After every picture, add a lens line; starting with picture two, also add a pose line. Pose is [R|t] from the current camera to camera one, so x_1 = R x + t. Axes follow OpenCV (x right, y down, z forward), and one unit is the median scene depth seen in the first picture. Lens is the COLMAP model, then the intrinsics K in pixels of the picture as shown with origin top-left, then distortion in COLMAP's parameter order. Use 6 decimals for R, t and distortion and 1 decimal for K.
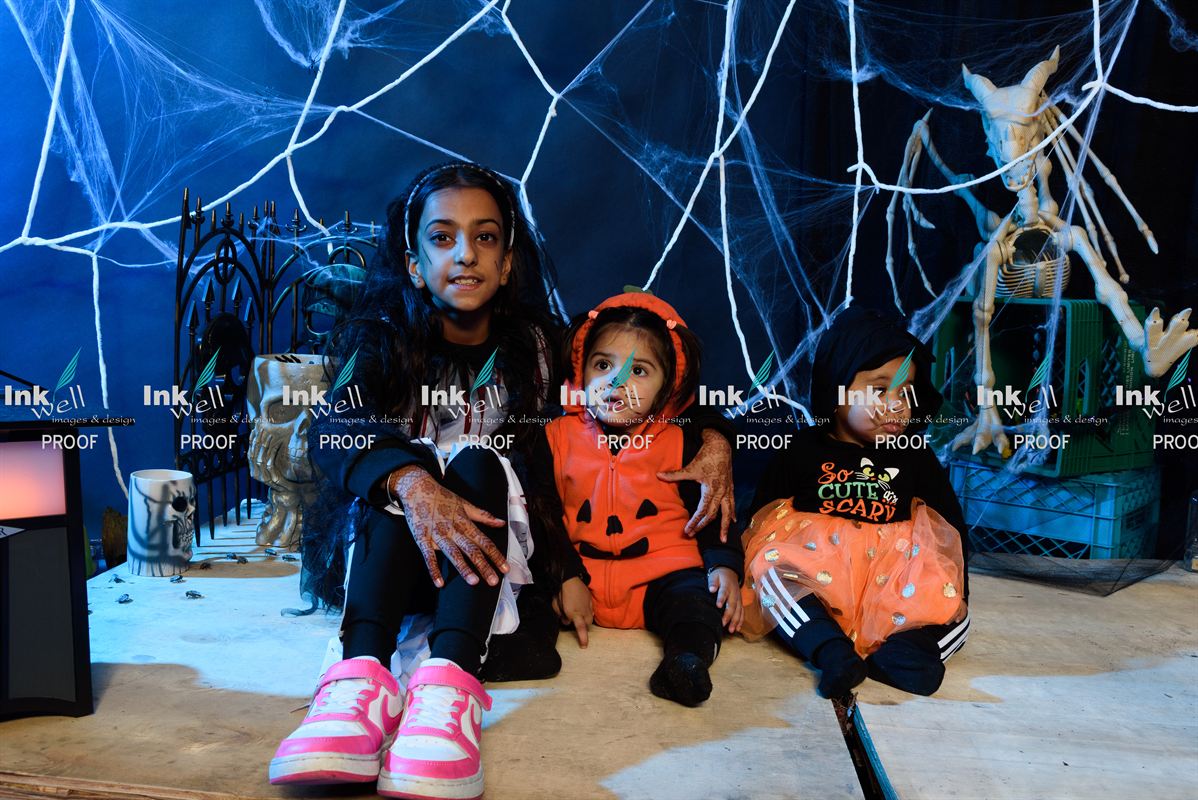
lens RADIAL K [[1110.1, 0, 602.6], [0, 1110.1, 416.5], [0, 0, 1]] dist [-0.004120, 0.000000]
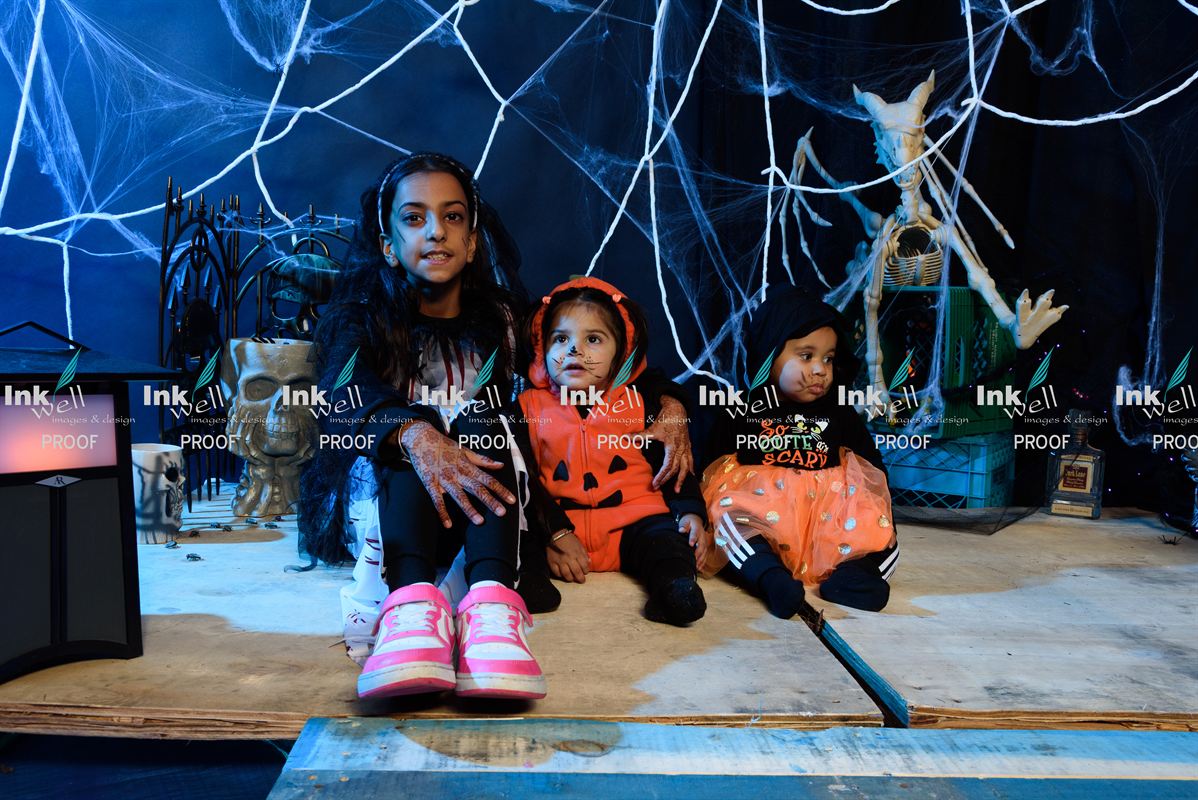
lens RADIAL K [[1023.9, 0, 601.0], [0, 1023.9, 411.9], [0, 0, 1]] dist [-0.019395, 0.011693]
pose [[0.990494, -0.018546, 0.136298, -0.093173], [0.020424, 0.999715, -0.012395, 0.034326], [-0.136029, 0.015061, 0.990590, -0.015400]]
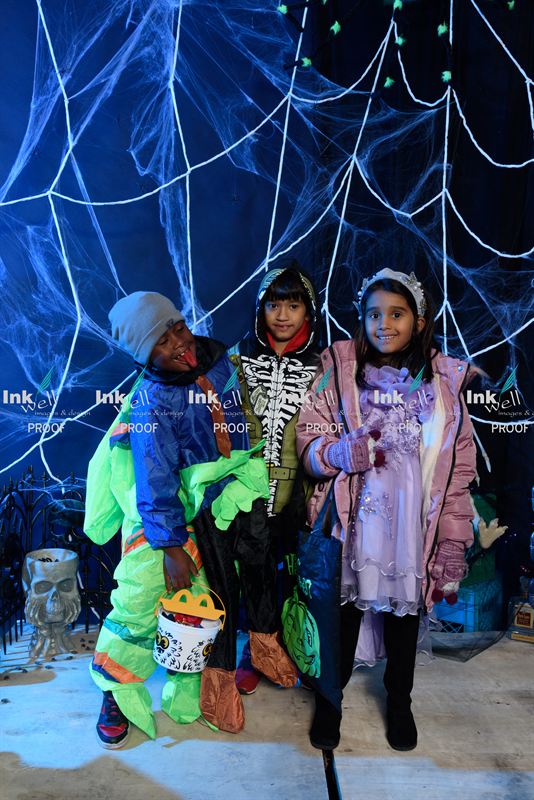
lens RADIAL K [[741.3, 0, 267.3], [0, 741.3, 403.7], [0, 0, 1]] dist [-0.004120, 0.000000]
pose [[0.996243, -0.029712, 0.081346, 0.003032], [0.034074, 0.998025, -0.052779, -0.229052], [-0.079617, 0.055353, 0.995287, -0.305708]]
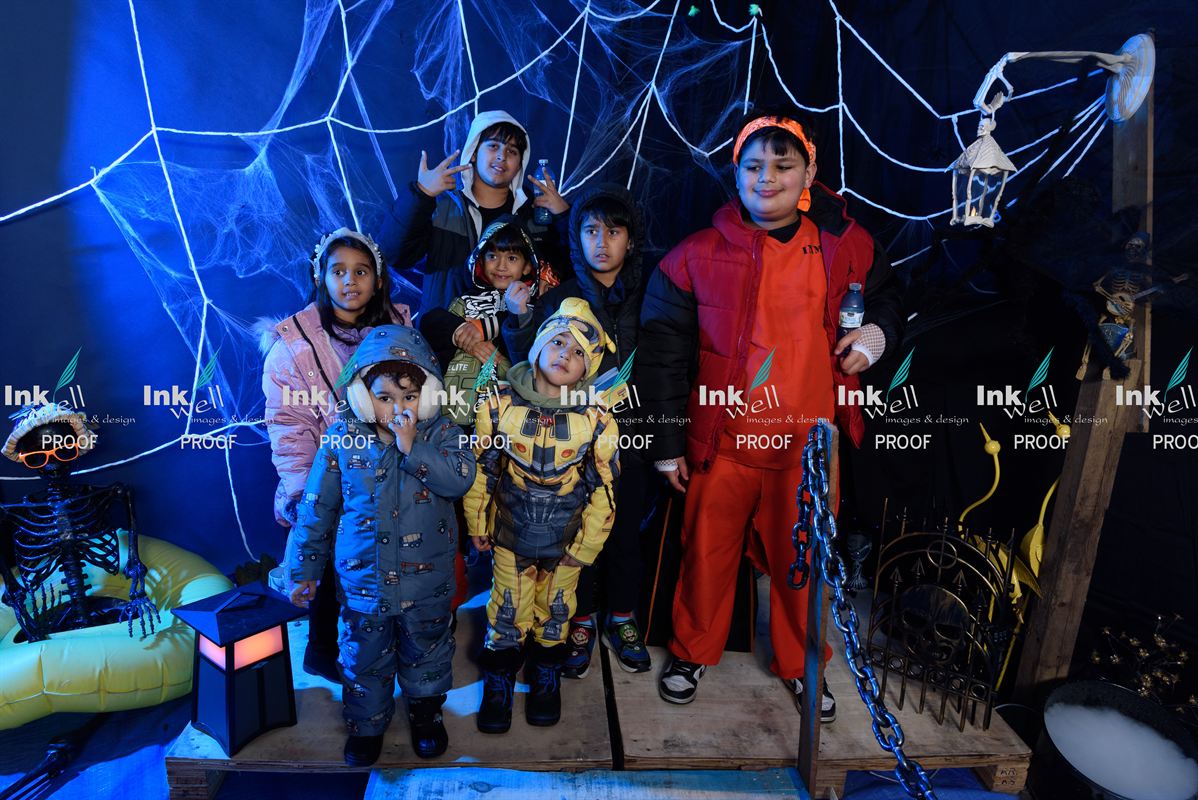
lens RADIAL K [[823.7, 0, 597.9], [0, 823.7, 404.7], [0, 0, 1]] dist [-0.000769, 0.002600]
pose [[0.989470, -0.028724, 0.141860, -0.028060], [0.008739, 0.990178, 0.139540, -0.398317], [-0.144475, -0.136831, 0.980002, -0.453823]]
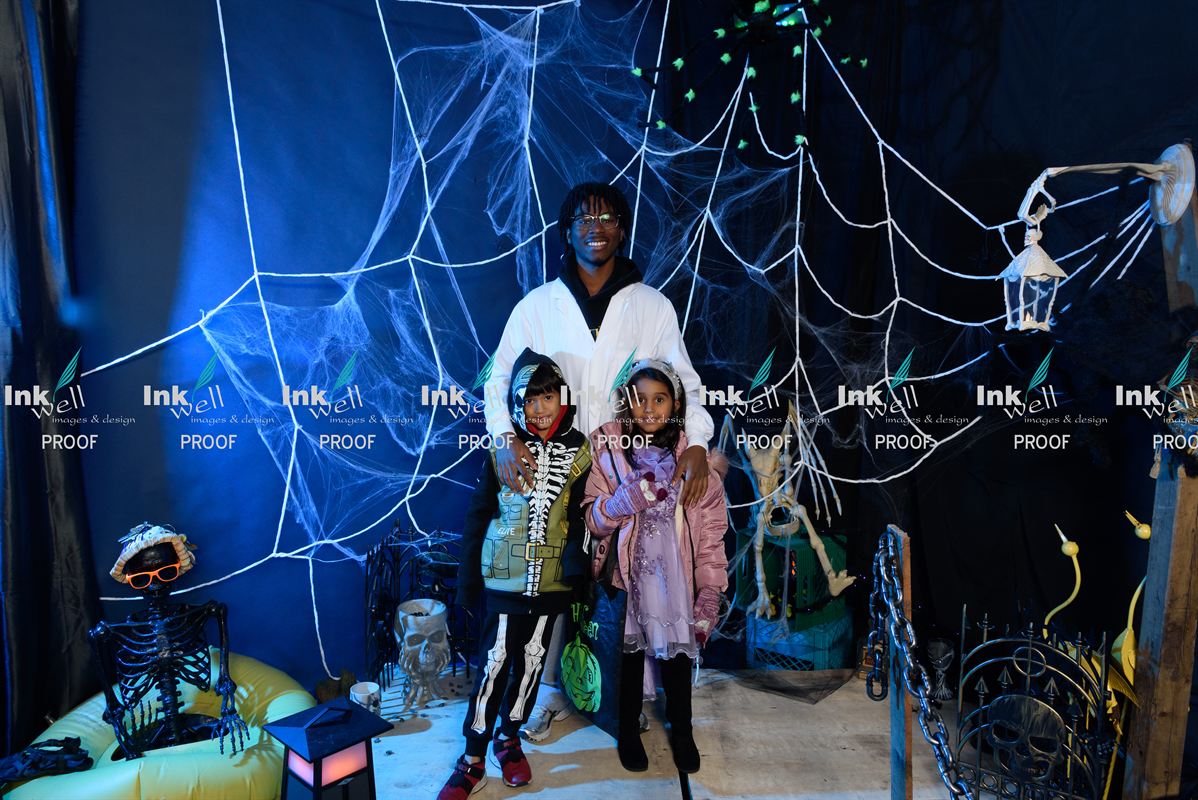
lens RADIAL K [[823.7, 0, 598.4], [0, 823.7, 403.7], [0, 0, 1]] dist [-0.000769, 0.002600]
pose [[0.996303, -0.044693, 0.073374, -0.043828], [0.044271, 0.998992, 0.007359, -0.411298], [-0.073629, -0.004084, 0.997277, -0.498108]]
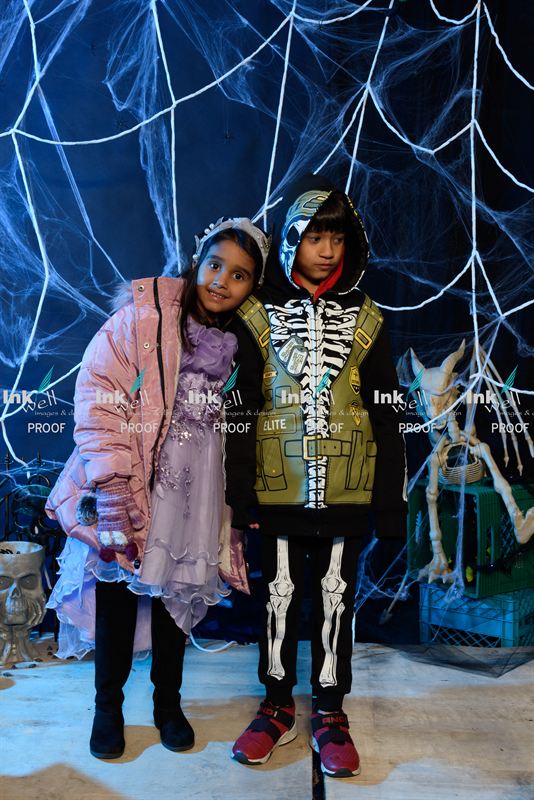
lens RADIAL K [[879.9, 0, 268.2], [0, 879.9, 409.6], [0, 0, 1]] dist [-0.010184, 0.000000]
pose [[0.998992, -0.030569, 0.032872, 0.070187], [0.032665, 0.997336, -0.065229, -0.156893], [-0.030791, 0.066237, 0.997329, -0.321805]]
